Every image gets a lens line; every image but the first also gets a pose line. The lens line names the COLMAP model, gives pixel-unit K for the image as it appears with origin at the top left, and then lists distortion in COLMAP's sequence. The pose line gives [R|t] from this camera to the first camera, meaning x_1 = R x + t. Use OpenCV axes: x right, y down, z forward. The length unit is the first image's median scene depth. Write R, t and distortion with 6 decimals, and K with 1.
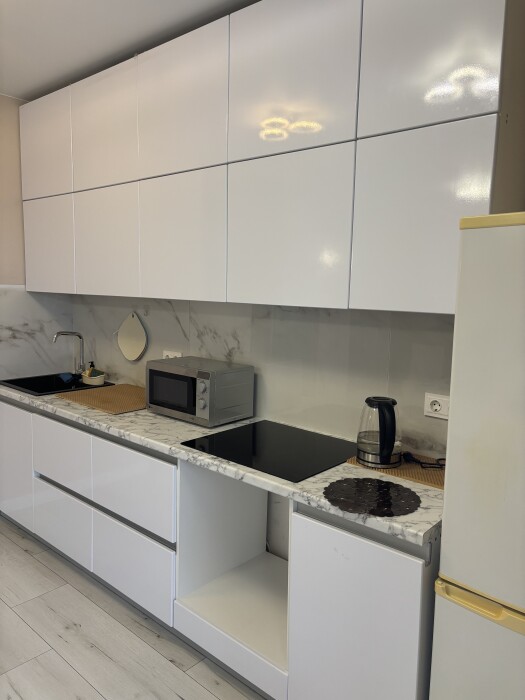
lens RADIAL K [[533.7, 0, 263.3], [0, 533.7, 344.9], [0, 0, 1]] dist [0.003319, -0.014216]
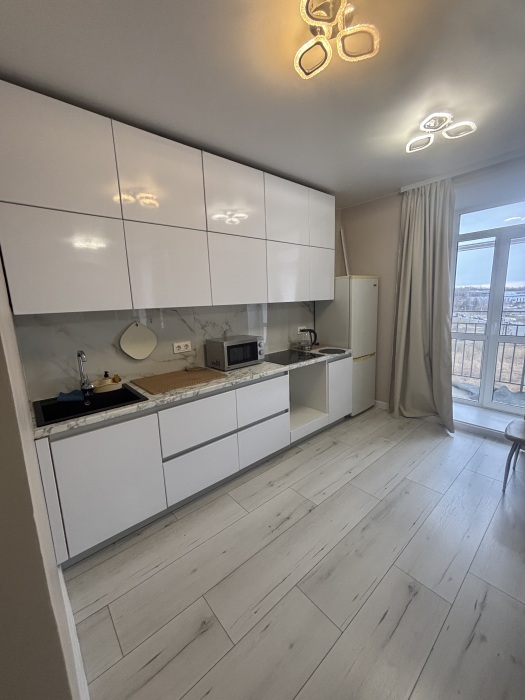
lens RADIAL K [[282.2, 0, 263.0], [0, 282.2, 353.2], [0, 0, 1]] dist [0.000627, 0.000135]
pose [[0.124992, -0.211507, 0.969351, -1.032824], [0.146951, 0.970184, 0.192740, -0.087367], [-0.981215, 0.118356, 0.152347, 0.702242]]
